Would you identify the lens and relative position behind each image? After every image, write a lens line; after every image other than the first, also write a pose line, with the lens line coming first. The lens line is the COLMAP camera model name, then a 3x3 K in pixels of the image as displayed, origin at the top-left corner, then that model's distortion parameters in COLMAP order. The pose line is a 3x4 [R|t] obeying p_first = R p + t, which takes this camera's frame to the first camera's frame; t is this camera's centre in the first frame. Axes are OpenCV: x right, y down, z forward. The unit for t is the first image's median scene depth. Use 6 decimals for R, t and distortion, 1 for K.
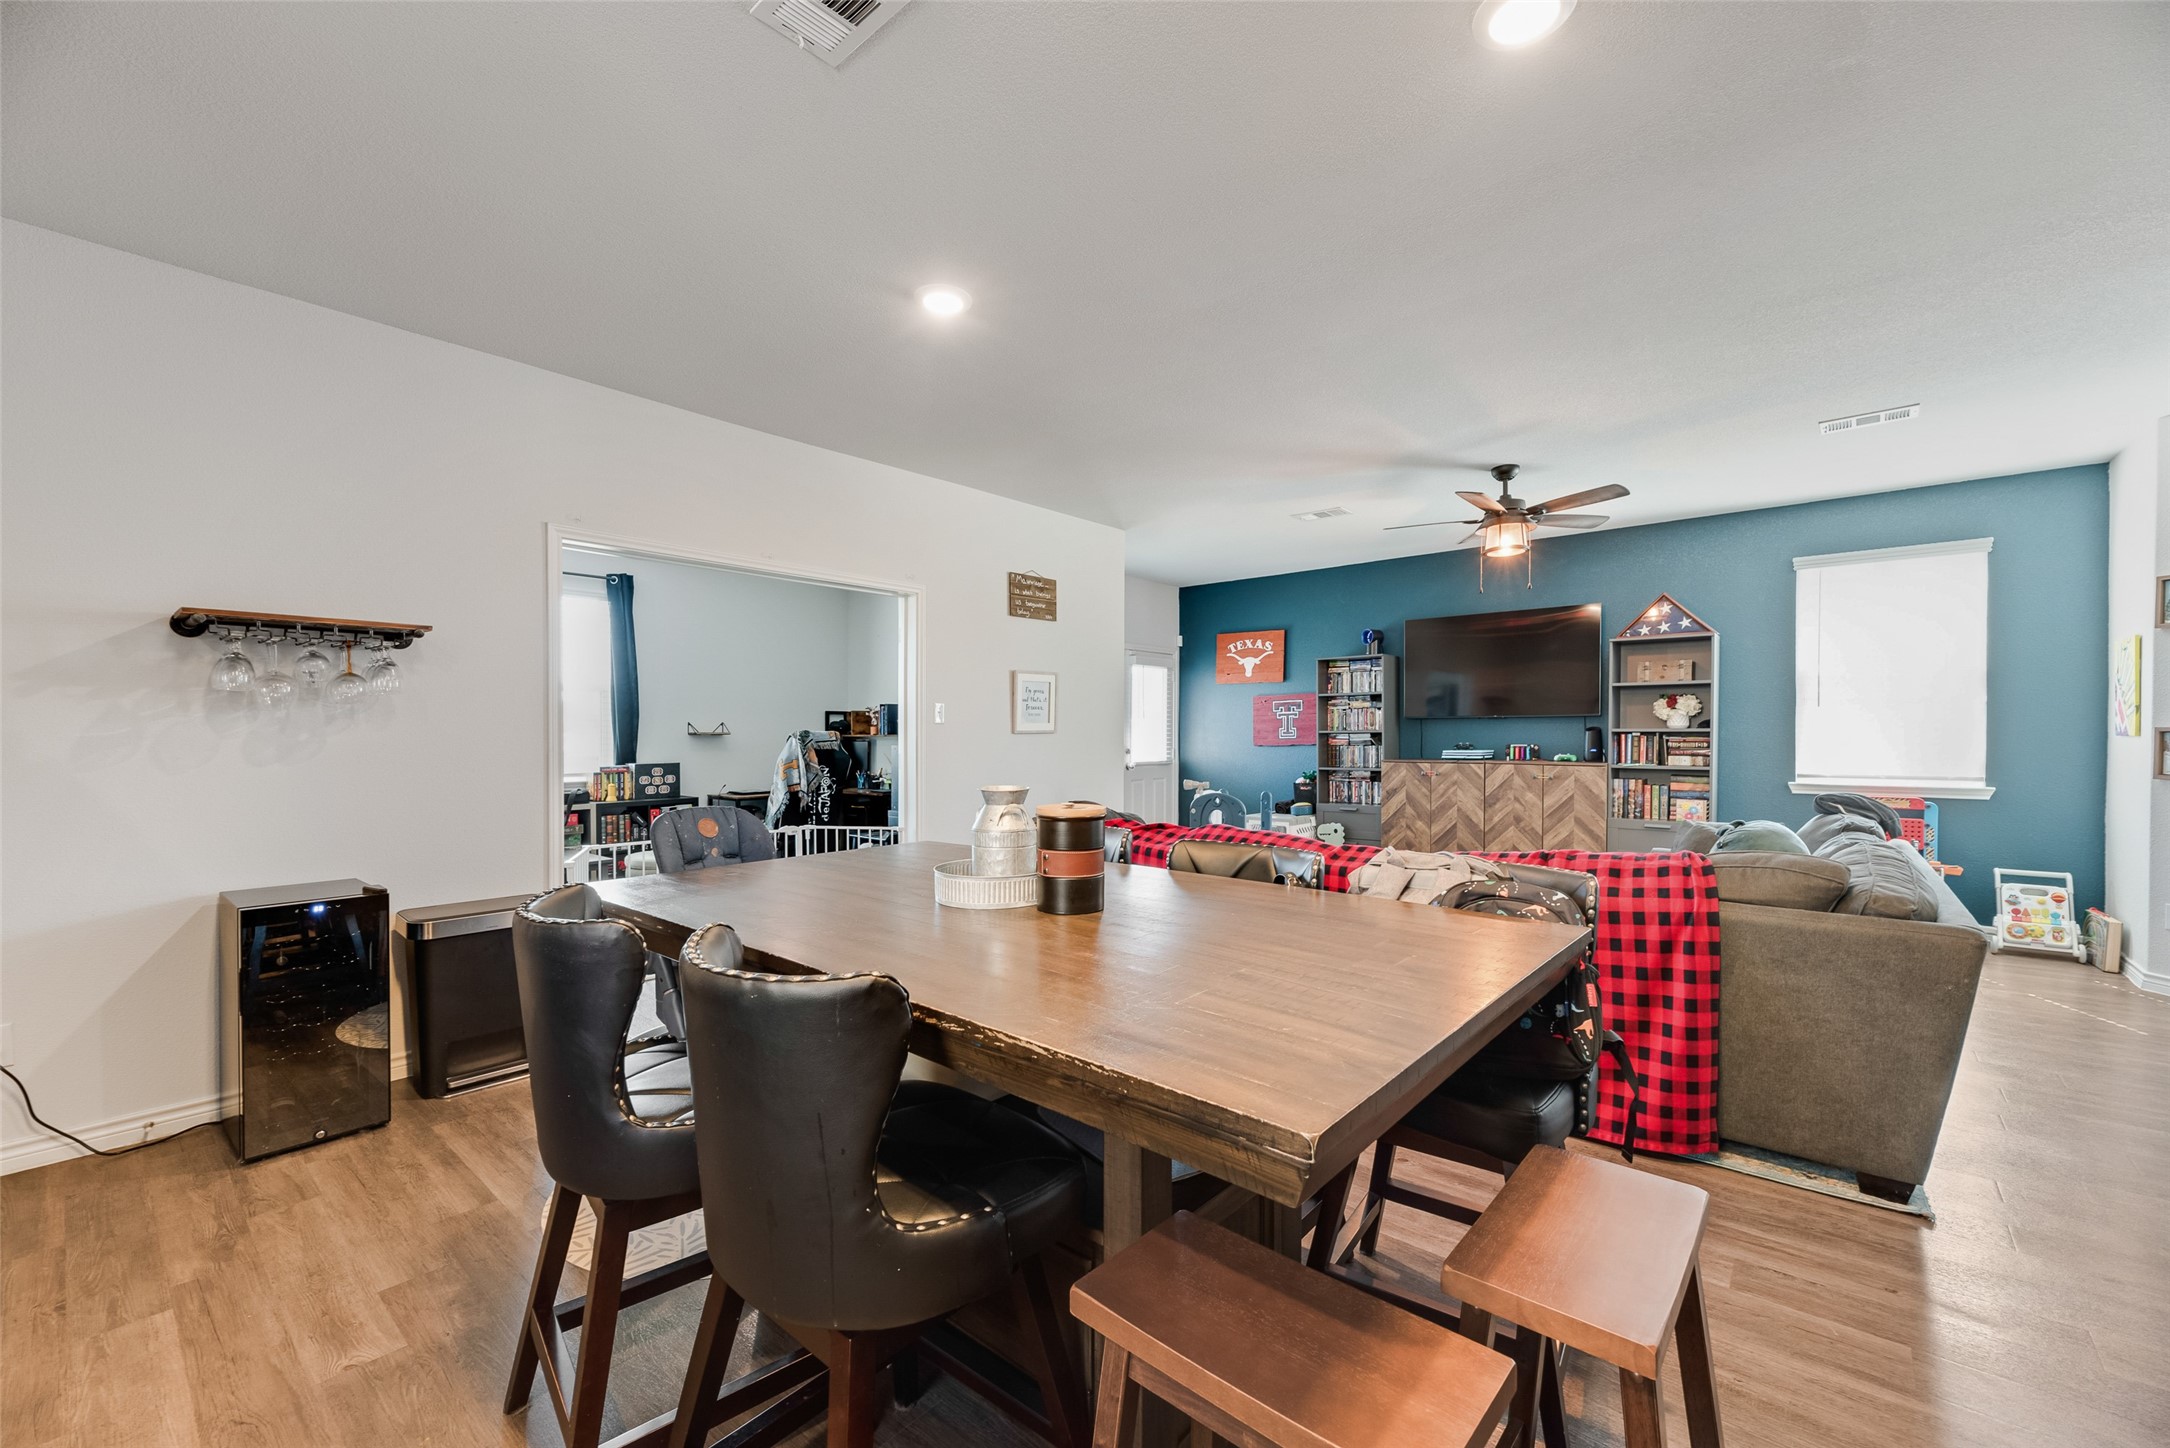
lens RADIAL K [[879.2, 0, 1086.7], [0, 879.2, 750.1], [0, 0, 1]] dist [0.003572, -0.000182]
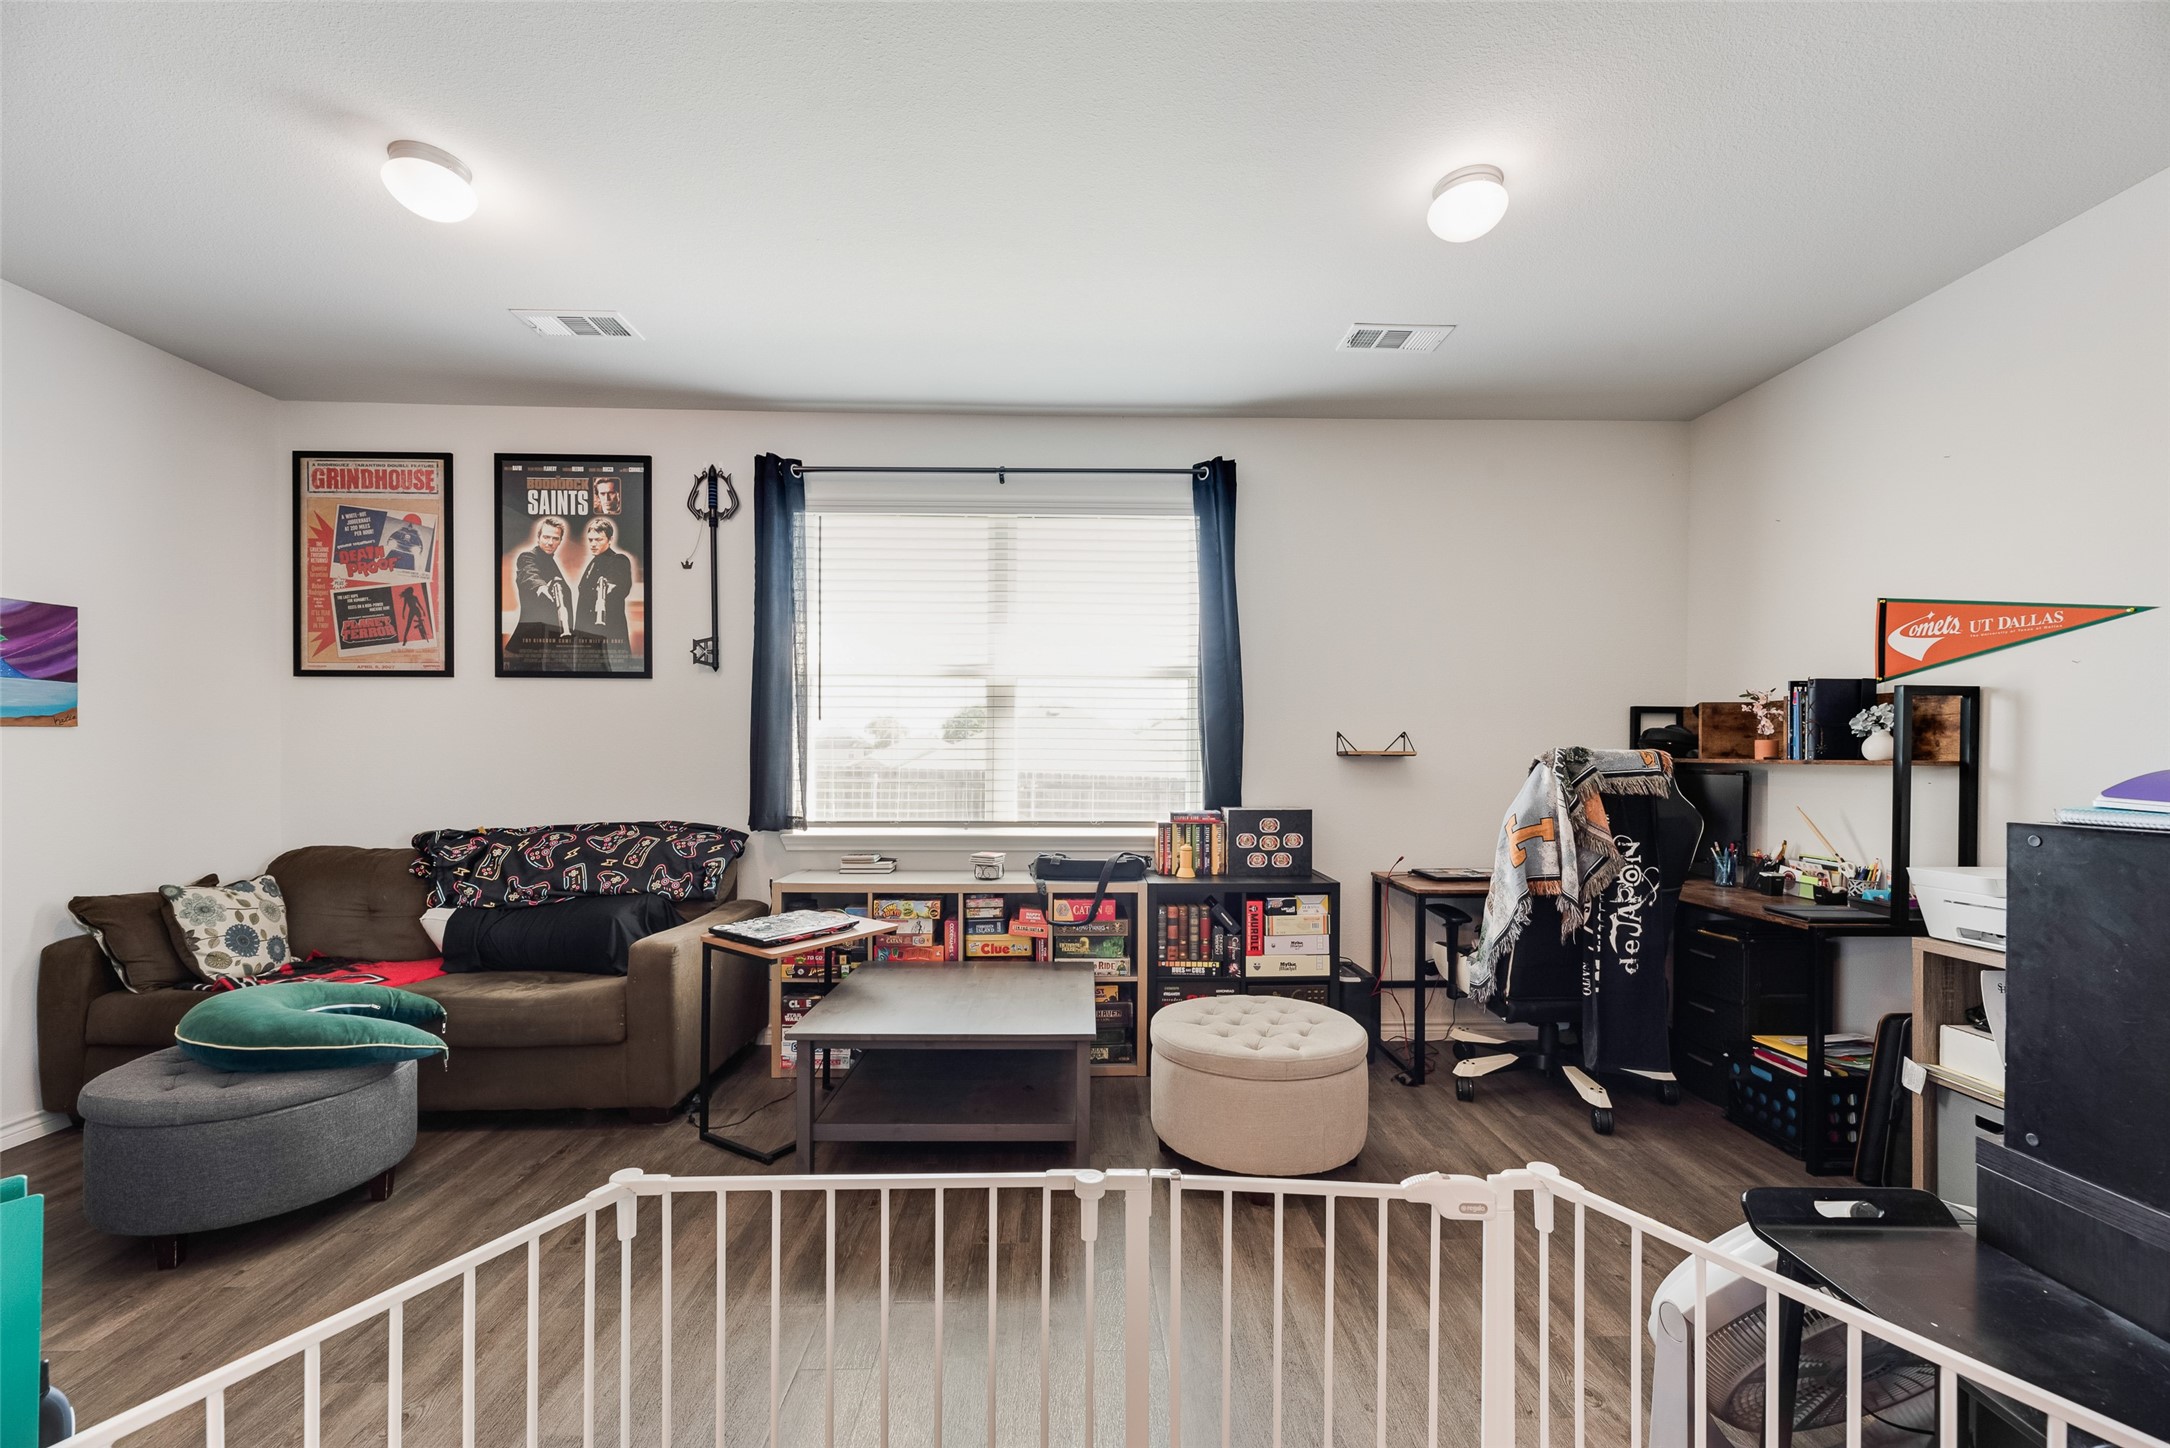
lens RADIAL K [[879.2, 0, 1086.7], [0, 879.2, 750.1], [0, 0, 1]] dist [0.003572, -0.000182]
pose [[0.667653, 0.004835, -0.744457, -0.167524], [-0.019499, 0.999749, -0.010995, -0.012460], [0.744217, 0.021857, 0.667580, 0.558166]]
